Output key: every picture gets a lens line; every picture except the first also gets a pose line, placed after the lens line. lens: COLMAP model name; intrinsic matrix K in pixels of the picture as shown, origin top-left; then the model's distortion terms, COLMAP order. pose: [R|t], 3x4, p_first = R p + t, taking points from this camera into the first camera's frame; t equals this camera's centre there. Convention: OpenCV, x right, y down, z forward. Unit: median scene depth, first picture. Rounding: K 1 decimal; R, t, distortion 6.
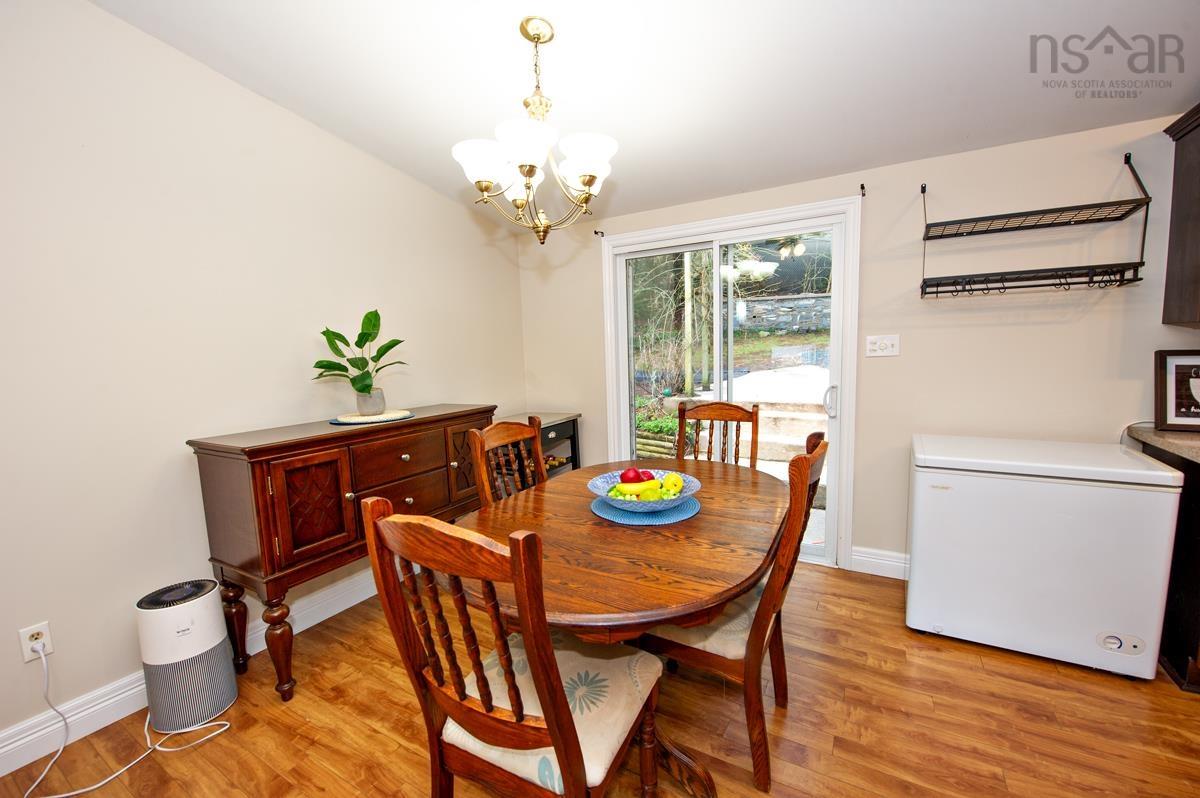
lens RADIAL K [[480.4, 0, 601.7], [0, 480.4, 404.4], [0, 0, 1]] dist [-0.018294, -0.001464]
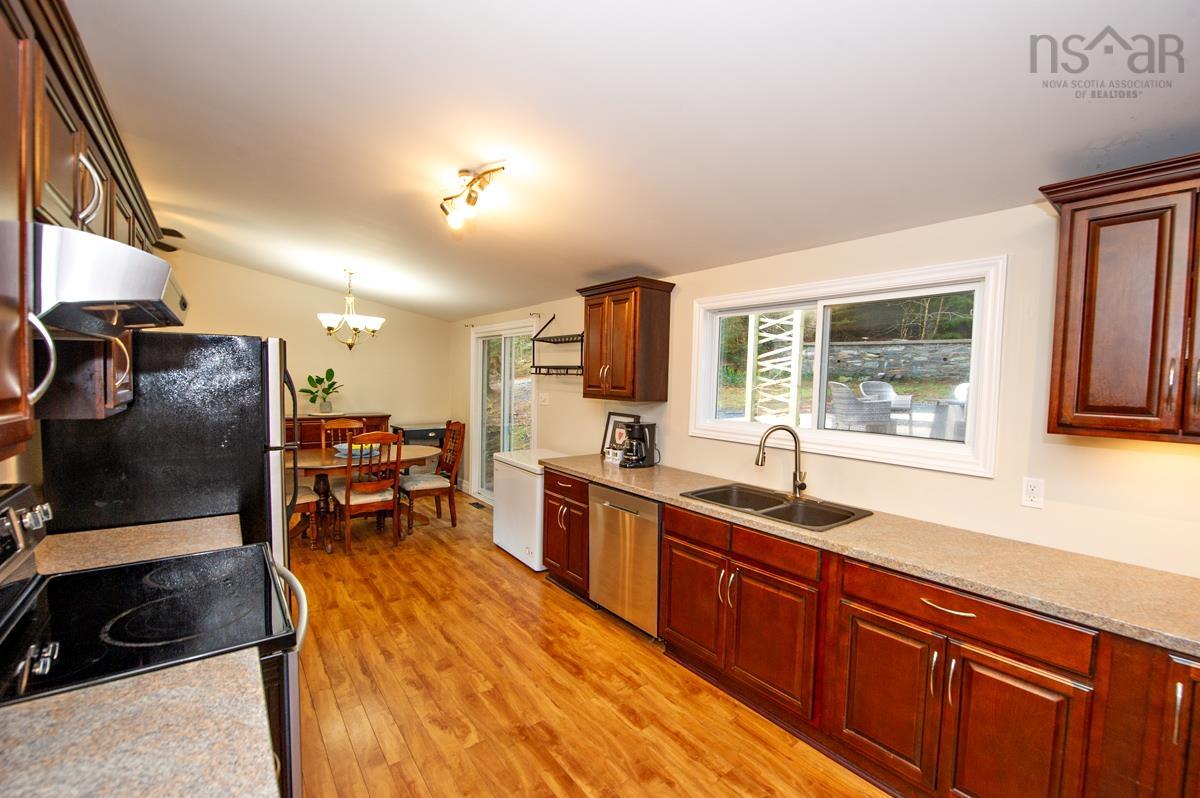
lens RADIAL K [[480.4, 0, 601.6], [0, 480.4, 402.7], [0, 0, 1]] dist [-0.018294, -0.001464]
pose [[0.930695, 0.075186, -0.357987, 1.848651], [-0.096474, 0.994451, -0.041956, -0.069173], [0.352846, 0.073585, 0.932784, -0.791056]]
